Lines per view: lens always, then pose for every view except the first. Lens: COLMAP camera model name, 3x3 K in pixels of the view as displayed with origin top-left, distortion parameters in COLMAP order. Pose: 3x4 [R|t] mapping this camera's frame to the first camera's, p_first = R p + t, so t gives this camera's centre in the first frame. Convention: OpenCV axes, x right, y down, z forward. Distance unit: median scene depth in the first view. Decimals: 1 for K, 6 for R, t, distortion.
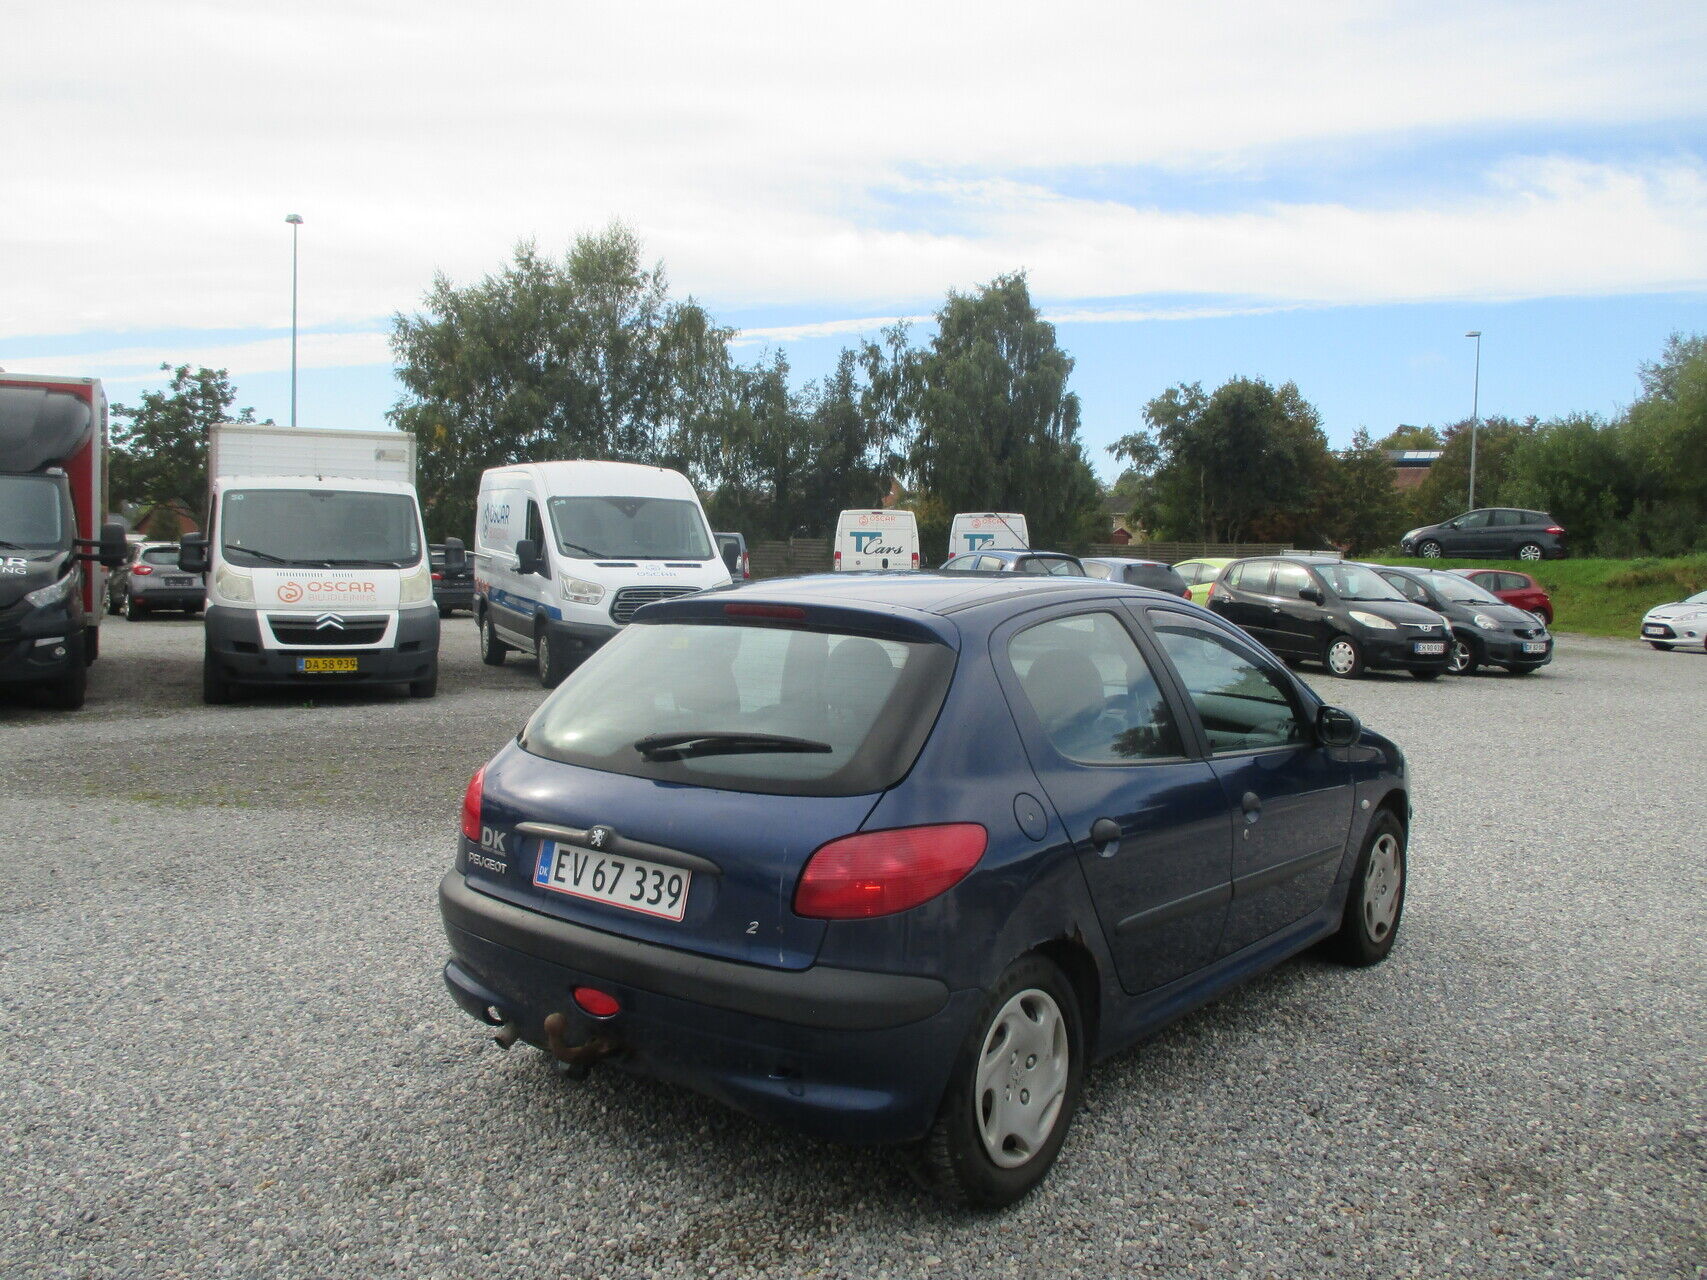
lens RADIAL K [[1483.7, 0, 850.0], [0, 1483.7, 644.9], [0, 0, 1]] dist [-0.034222, 0.023290]
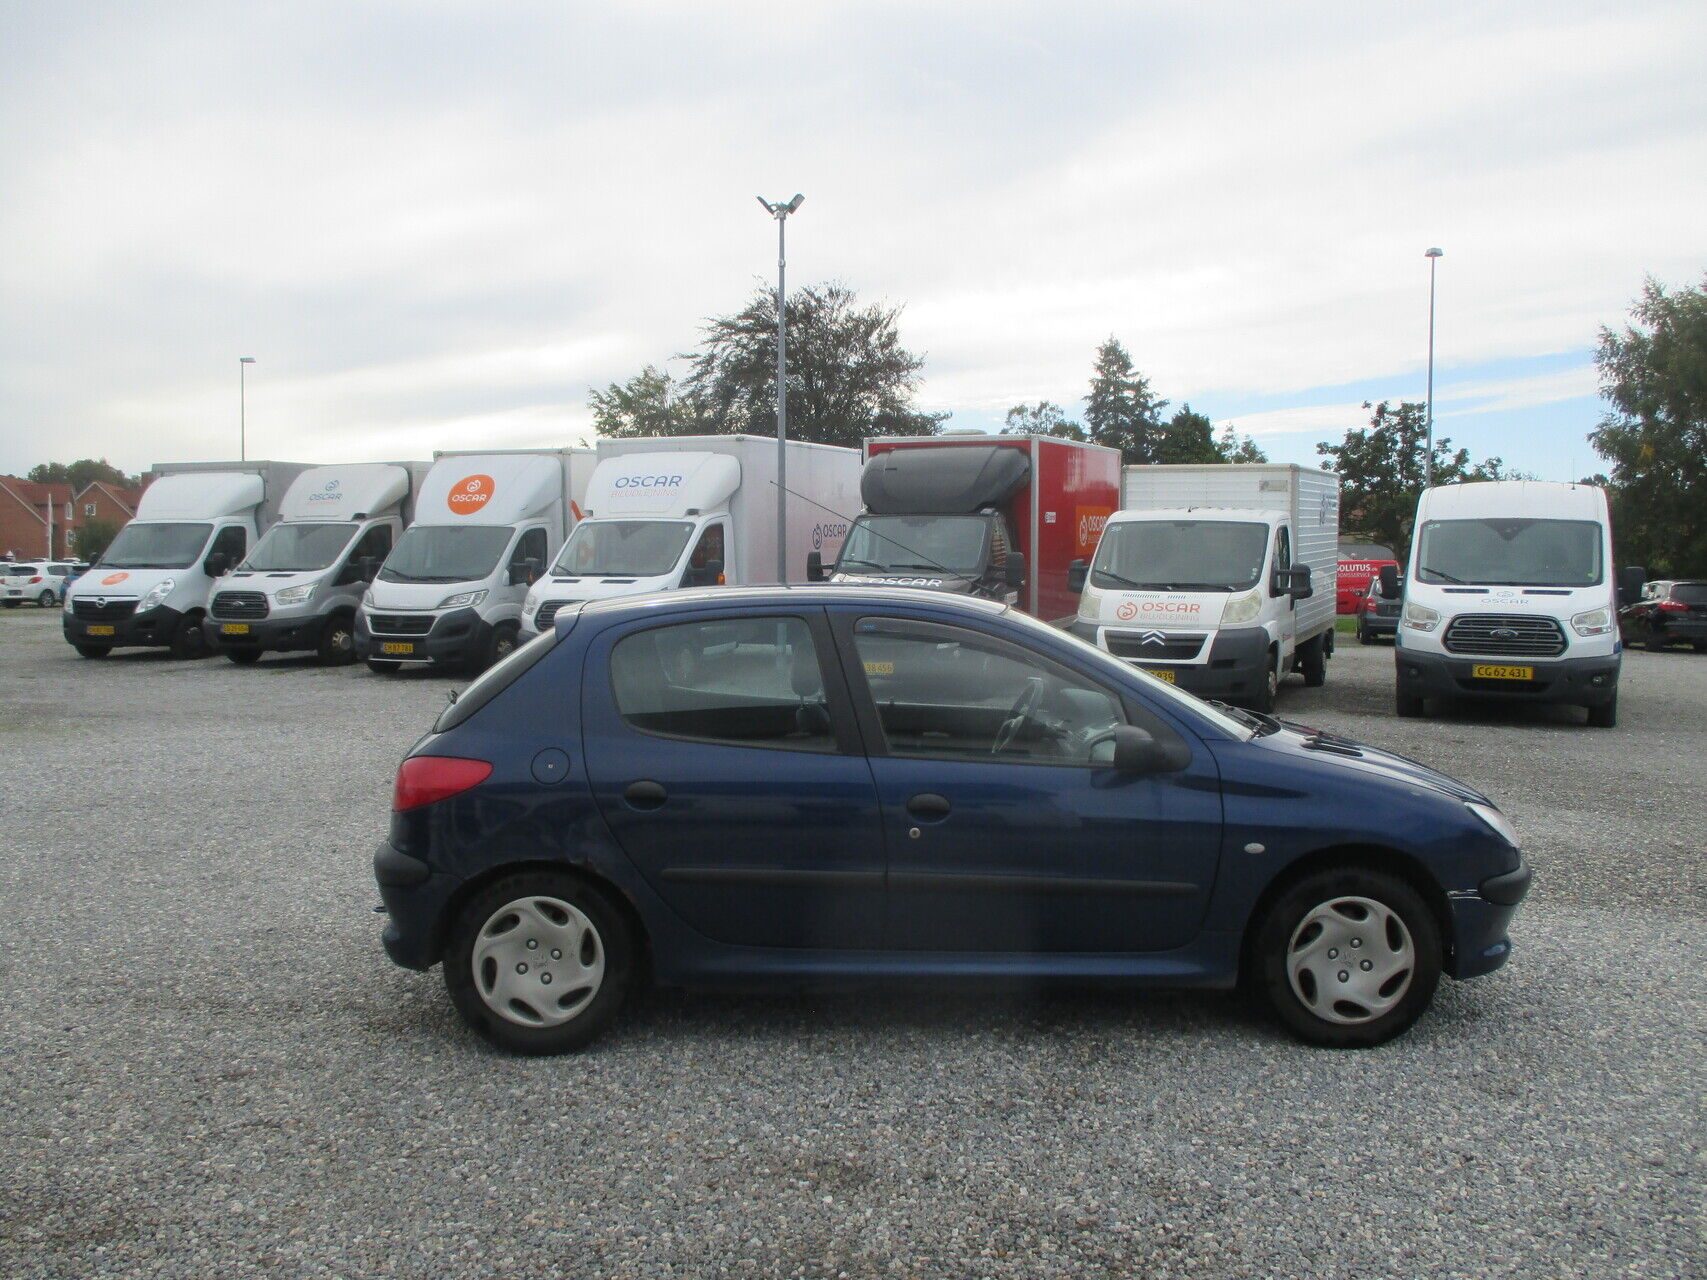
lens RADIAL K [[1483.7, 0, 845.9], [0, 1483.7, 657.6], [0, 0, 1]] dist [-0.034222, 0.023290]
pose [[0.644846, 0.042463, -0.763132, 0.113895], [-0.051124, 0.998616, 0.012367, -0.000910], [0.762601, 0.031040, 0.646125, 0.030592]]
